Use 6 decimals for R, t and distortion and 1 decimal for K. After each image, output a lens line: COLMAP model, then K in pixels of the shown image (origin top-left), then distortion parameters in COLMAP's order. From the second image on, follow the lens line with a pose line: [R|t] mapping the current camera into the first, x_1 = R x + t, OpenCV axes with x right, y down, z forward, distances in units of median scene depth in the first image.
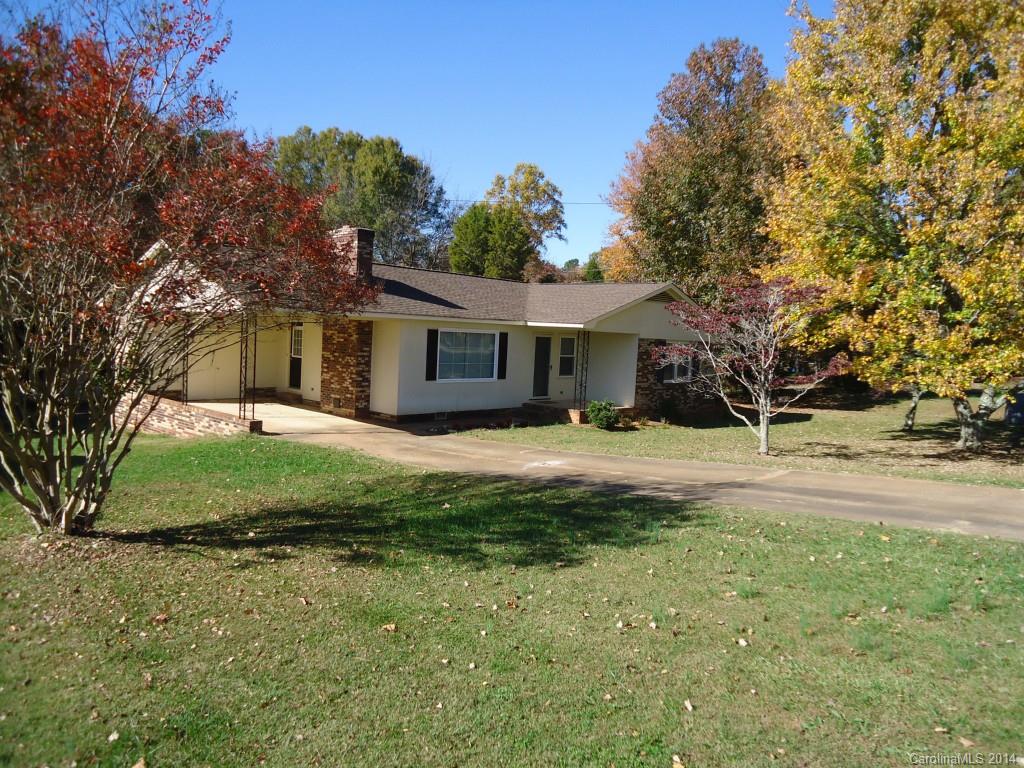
lens RADIAL K [[739.3, 0, 512.0], [0, 739.3, 384.0], [0, 0, 1]] dist [-0.013999, 0.007682]
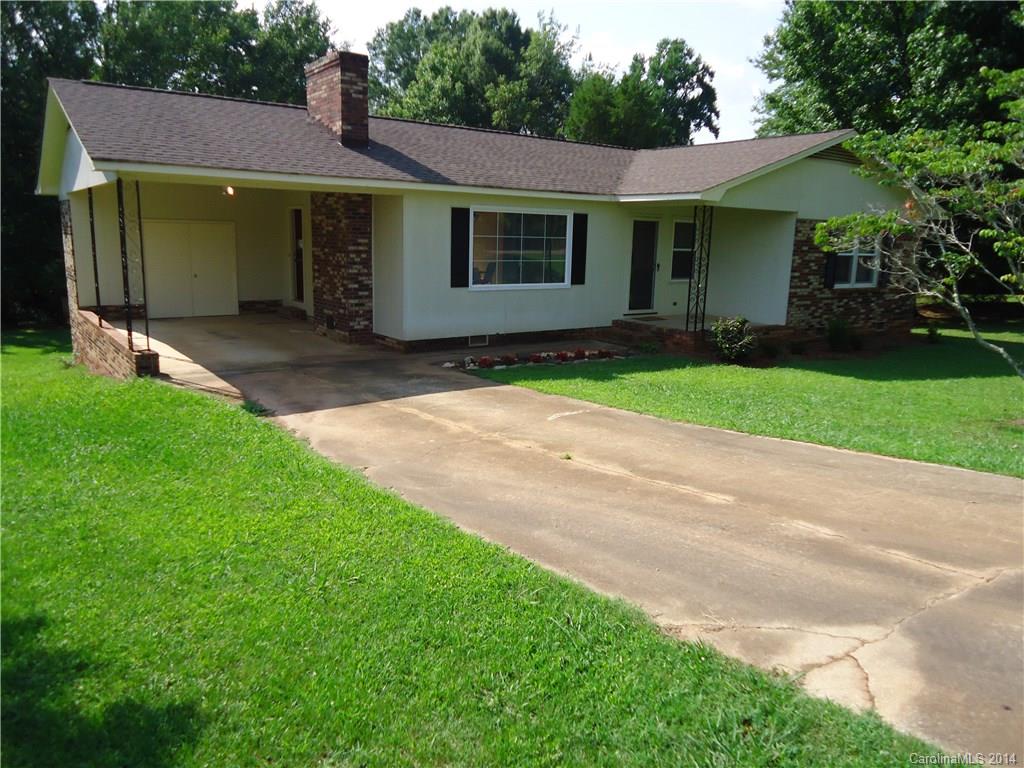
lens RADIAL K [[739.3, 0, 512.0], [0, 739.3, 384.0], [0, 0, 1]] dist [-0.013999, 0.007682]
pose [[0.979805, 0.012877, -0.199540, 0.060704], [0.010324, 0.993335, 0.114797, 0.005227], [0.199688, -0.114539, 0.973142, 0.317680]]
